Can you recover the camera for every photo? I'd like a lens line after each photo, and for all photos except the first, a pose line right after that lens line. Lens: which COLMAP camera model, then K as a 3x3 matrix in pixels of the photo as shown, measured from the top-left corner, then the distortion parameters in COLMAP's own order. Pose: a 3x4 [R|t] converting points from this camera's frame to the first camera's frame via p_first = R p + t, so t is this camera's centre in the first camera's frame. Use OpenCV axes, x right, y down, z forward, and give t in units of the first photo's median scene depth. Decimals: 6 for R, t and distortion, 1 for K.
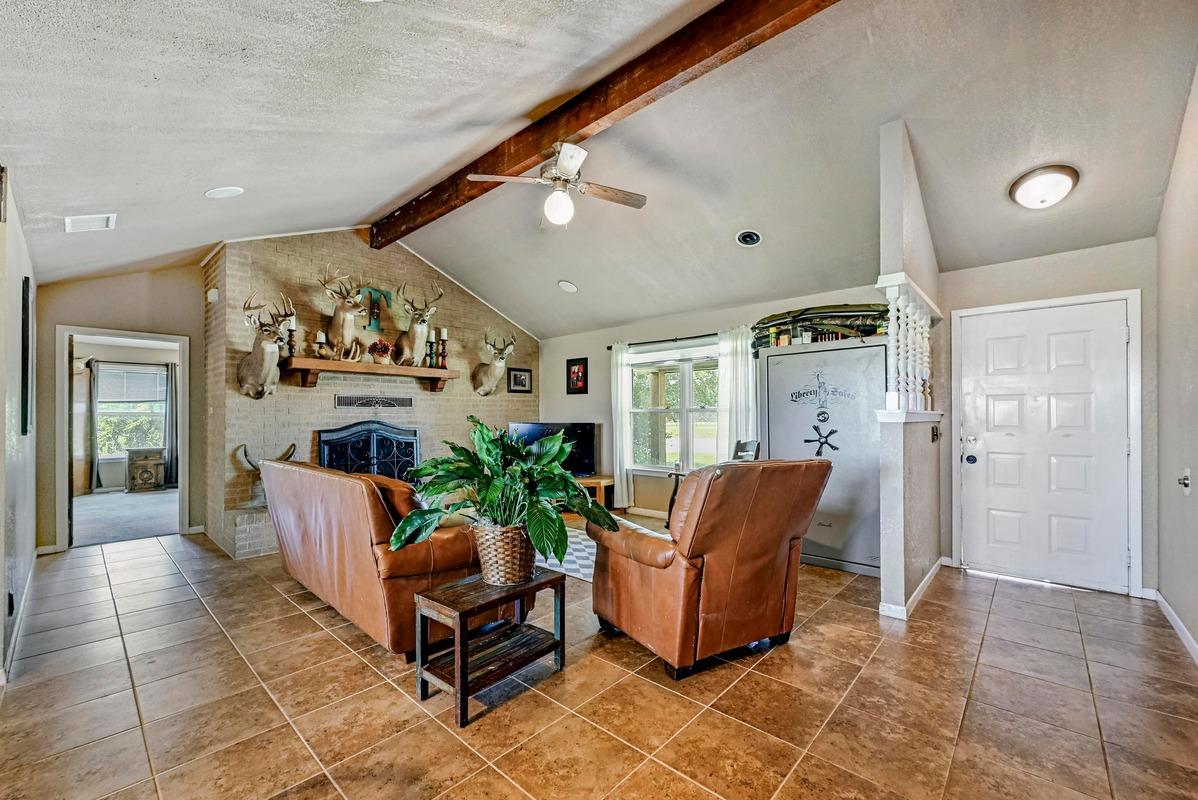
lens RADIAL K [[487.6, 0, 596.8], [0, 487.6, 409.4], [0, 0, 1]] dist [-0.002183, -0.000114]
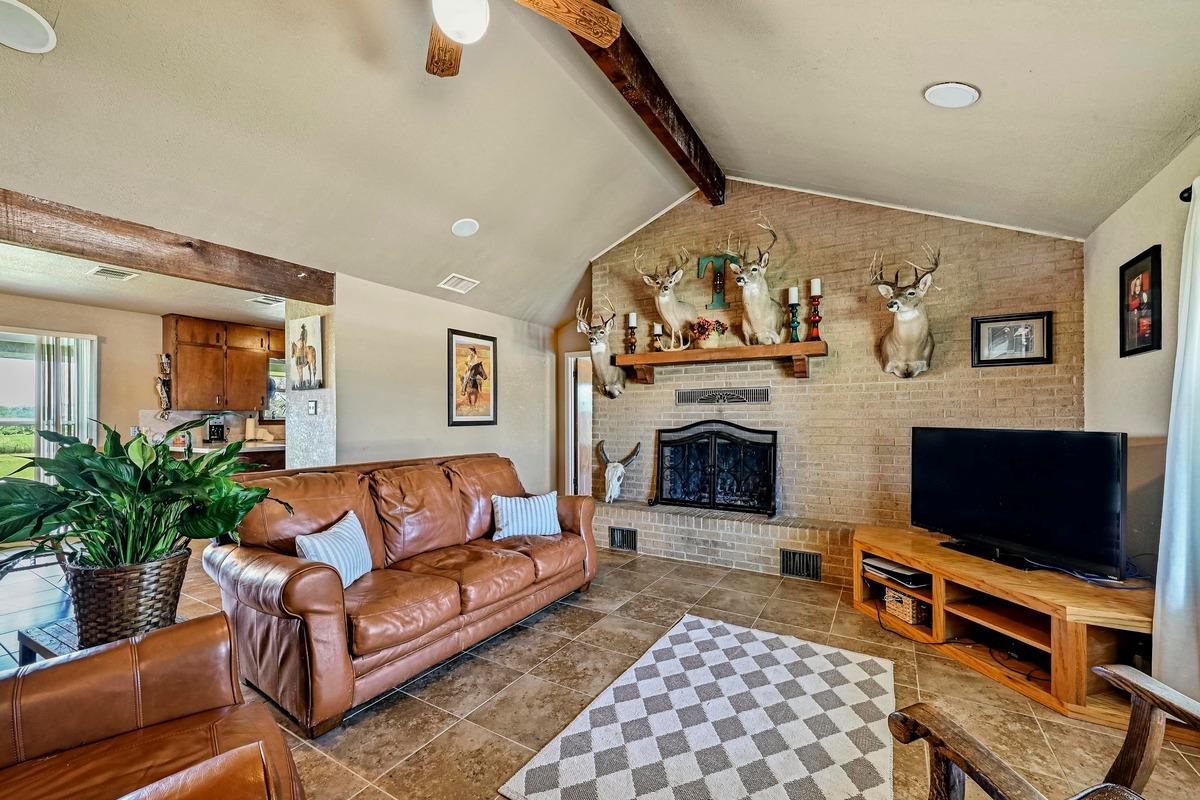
lens RADIAL K [[488.4, 0, 601.7], [0, 488.4, 416.7], [0, 0, 1]] dist [-0.002183, -0.000114]
pose [[0.206676, 0.000687, -0.978409, 0.276739], [0.011916, 0.999924, 0.003219, 0.012486], [0.978337, -0.012324, 0.206652, 0.614522]]
